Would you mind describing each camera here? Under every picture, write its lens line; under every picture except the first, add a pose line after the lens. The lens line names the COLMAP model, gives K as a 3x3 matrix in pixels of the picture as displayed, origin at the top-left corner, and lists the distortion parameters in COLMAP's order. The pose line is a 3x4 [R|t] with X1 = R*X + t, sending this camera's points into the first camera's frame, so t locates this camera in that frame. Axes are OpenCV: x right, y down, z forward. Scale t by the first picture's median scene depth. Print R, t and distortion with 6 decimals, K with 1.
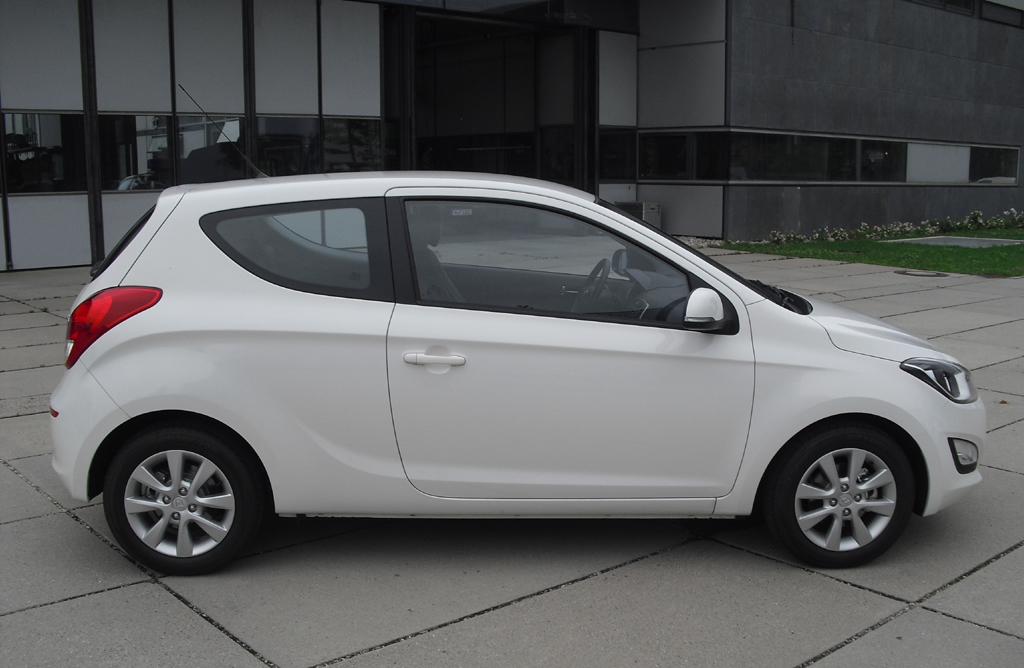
lens RADIAL K [[1072.4, 0, 512.0], [0, 1072.4, 334.0], [0, 0, 1]] dist [-0.120843, 0.009849]
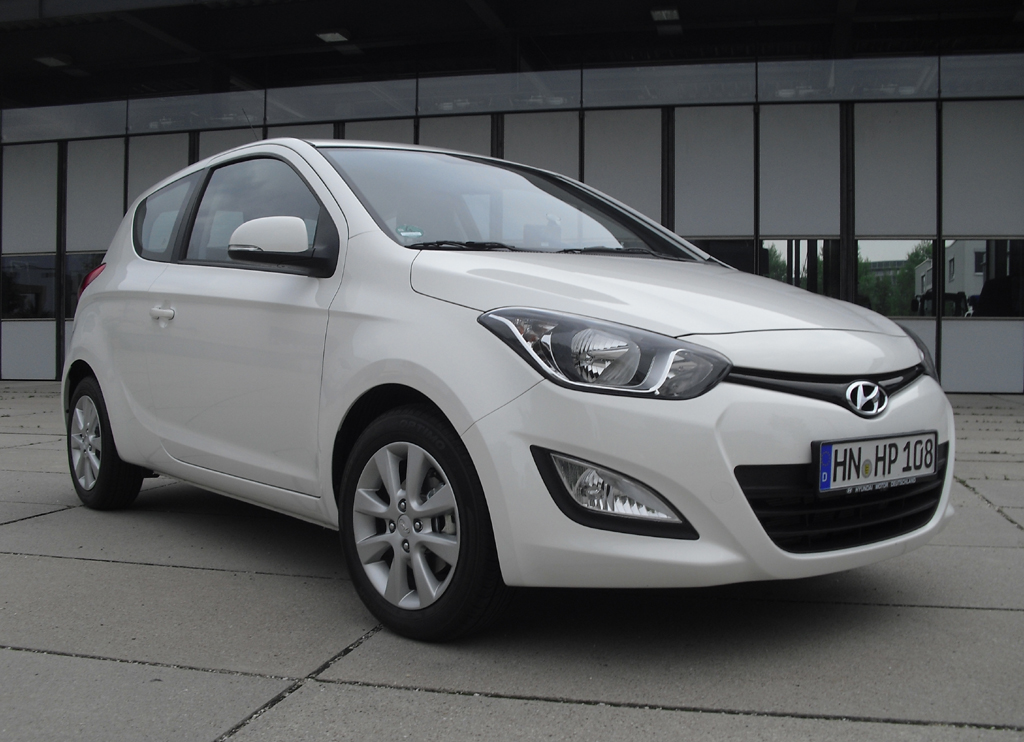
lens RADIAL K [[1072.7, 0, 512.0], [0, 1072.7, 371.0], [0, 0, 1]] dist [-0.127793, -0.001334]
pose [[0.588627, 0.015950, -0.808247, 0.875940], [-0.124296, 0.989702, -0.070991, 0.102223], [0.798792, 0.142249, 0.584548, 0.659927]]
